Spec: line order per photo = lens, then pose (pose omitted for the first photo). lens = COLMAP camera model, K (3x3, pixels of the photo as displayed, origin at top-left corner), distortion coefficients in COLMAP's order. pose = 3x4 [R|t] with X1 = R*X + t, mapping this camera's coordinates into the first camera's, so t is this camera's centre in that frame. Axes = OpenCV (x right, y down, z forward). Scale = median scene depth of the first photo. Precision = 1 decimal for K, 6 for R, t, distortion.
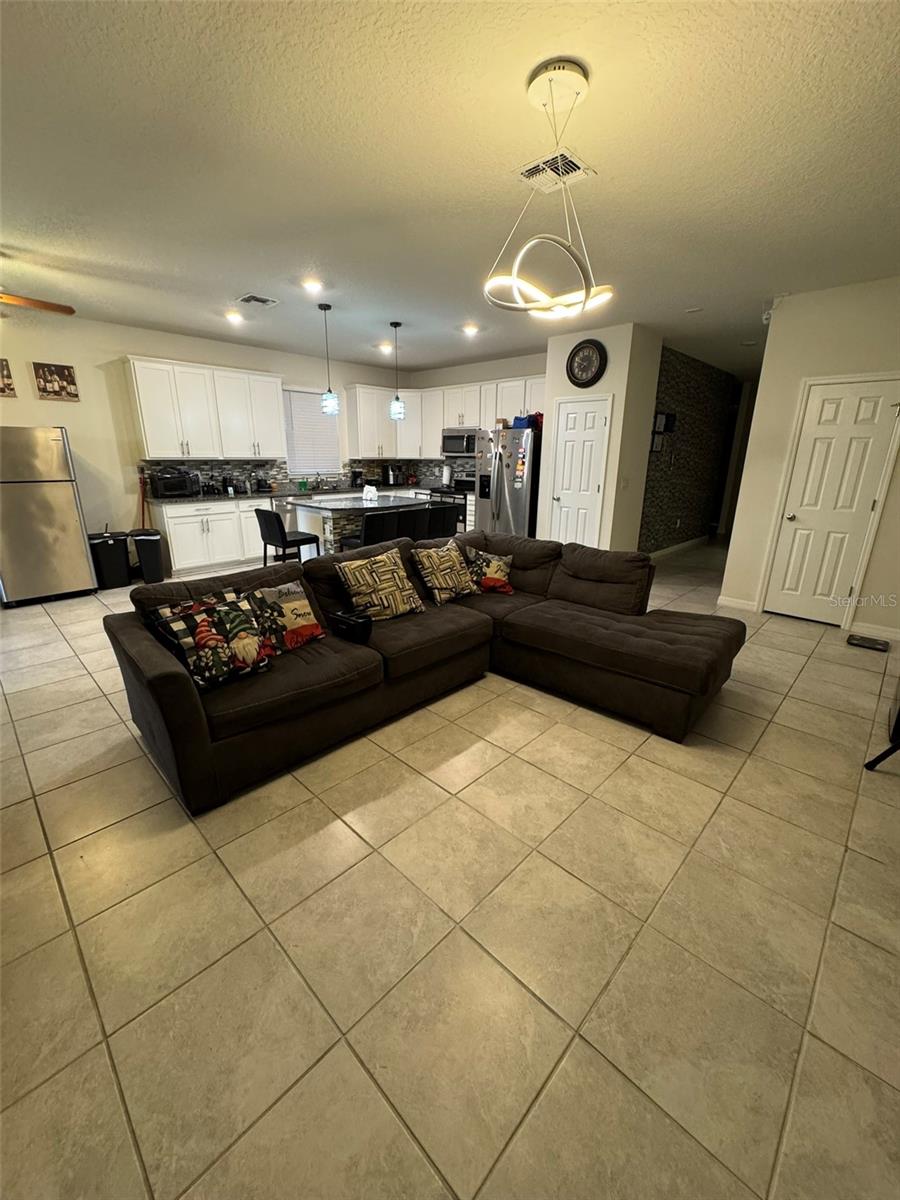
lens RADIAL K [[479.5, 0, 453.3], [0, 479.5, 597.7], [0, 0, 1]] dist [-0.002247, 0.000509]
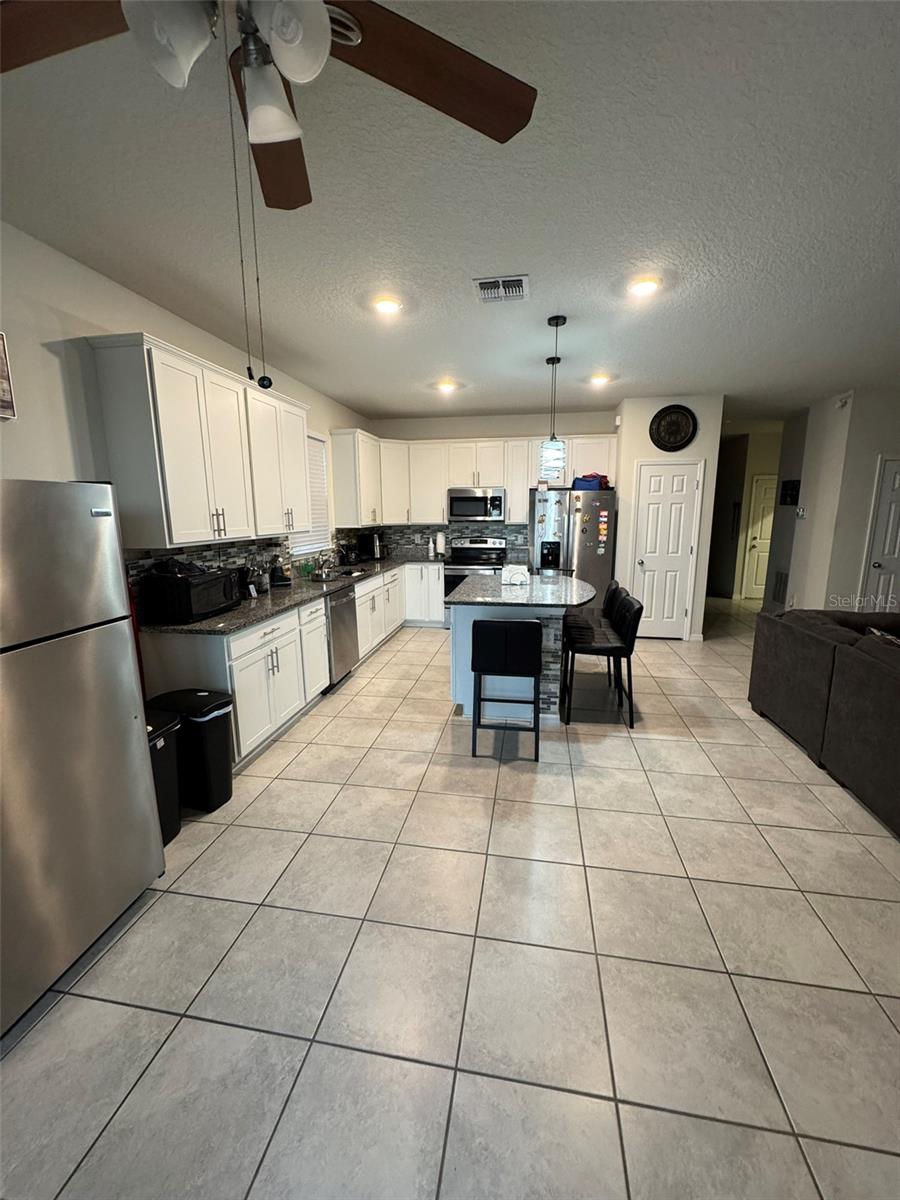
lens RADIAL K [[479.5, 0, 453.9], [0, 479.5, 596.2], [0, 0, 1]] dist [-0.002247, 0.000509]
pose [[0.827551, -0.113717, 0.549752, -1.100665], [0.175016, 0.982725, -0.060176, -0.267035], [-0.533412, 0.146014, 0.833158, 0.750004]]
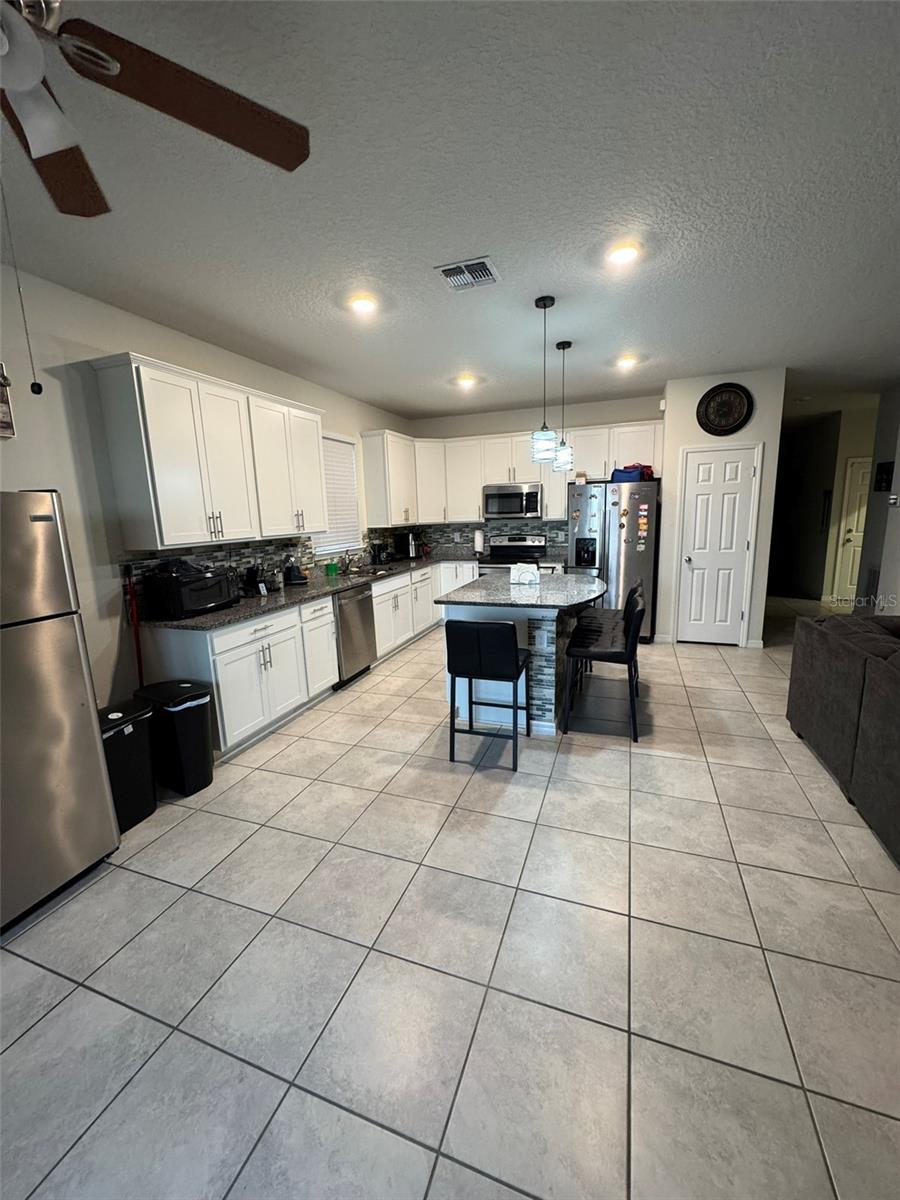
lens RADIAL K [[479.5, 0, 453.5], [0, 479.5, 596.4], [0, 0, 1]] dist [-0.002247, 0.000509]
pose [[0.914483, -0.109001, 0.389667, -0.910772], [0.154529, 0.984118, -0.087368, -0.236749], [-0.373954, 0.140112, 0.916802, 0.679304]]
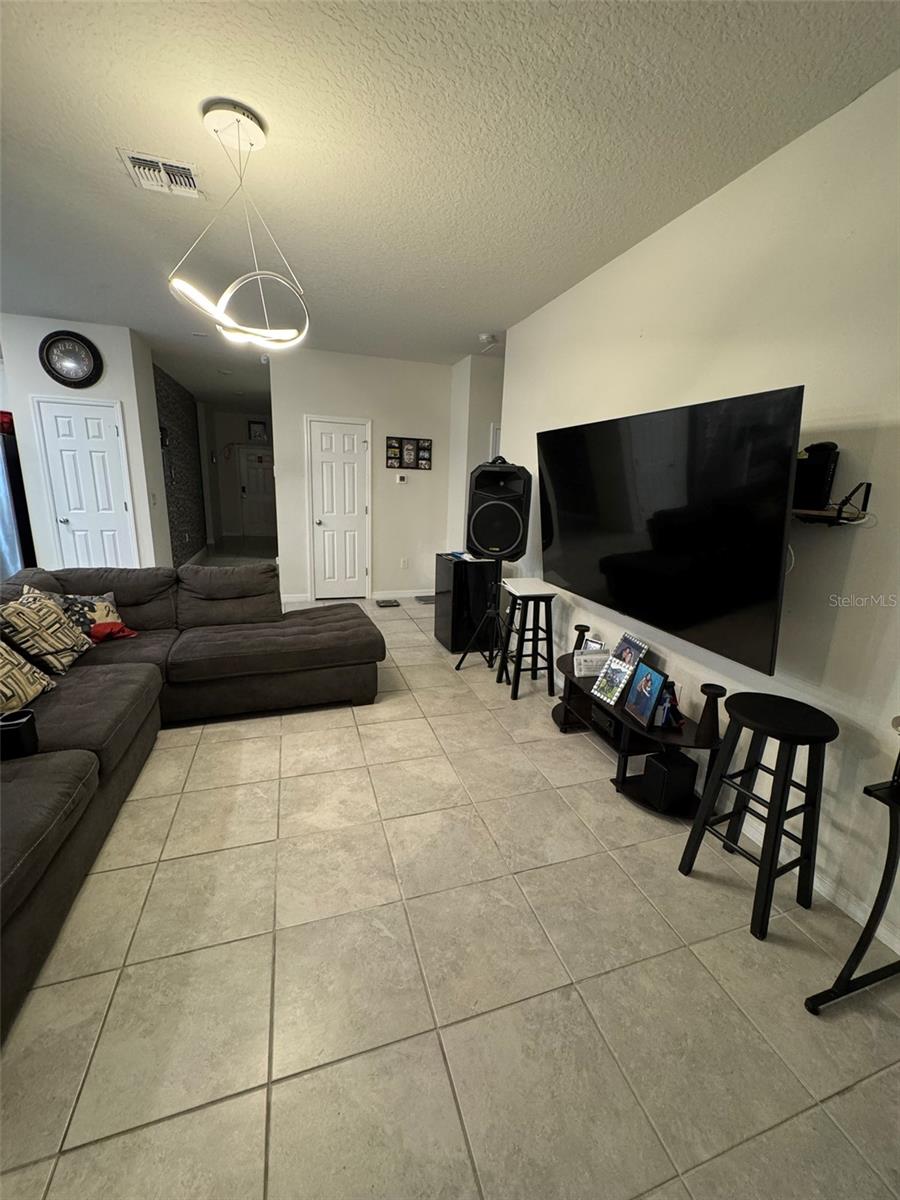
lens RADIAL K [[479.5, 0, 451.0], [0, 479.5, 597.9], [0, 0, 1]] dist [-0.002247, 0.000509]
pose [[0.470778, -0.203782, 0.858395, -0.345467], [0.223510, 0.968766, 0.107403, -0.042109], [-0.853470, 0.141297, 0.501621, 0.114652]]
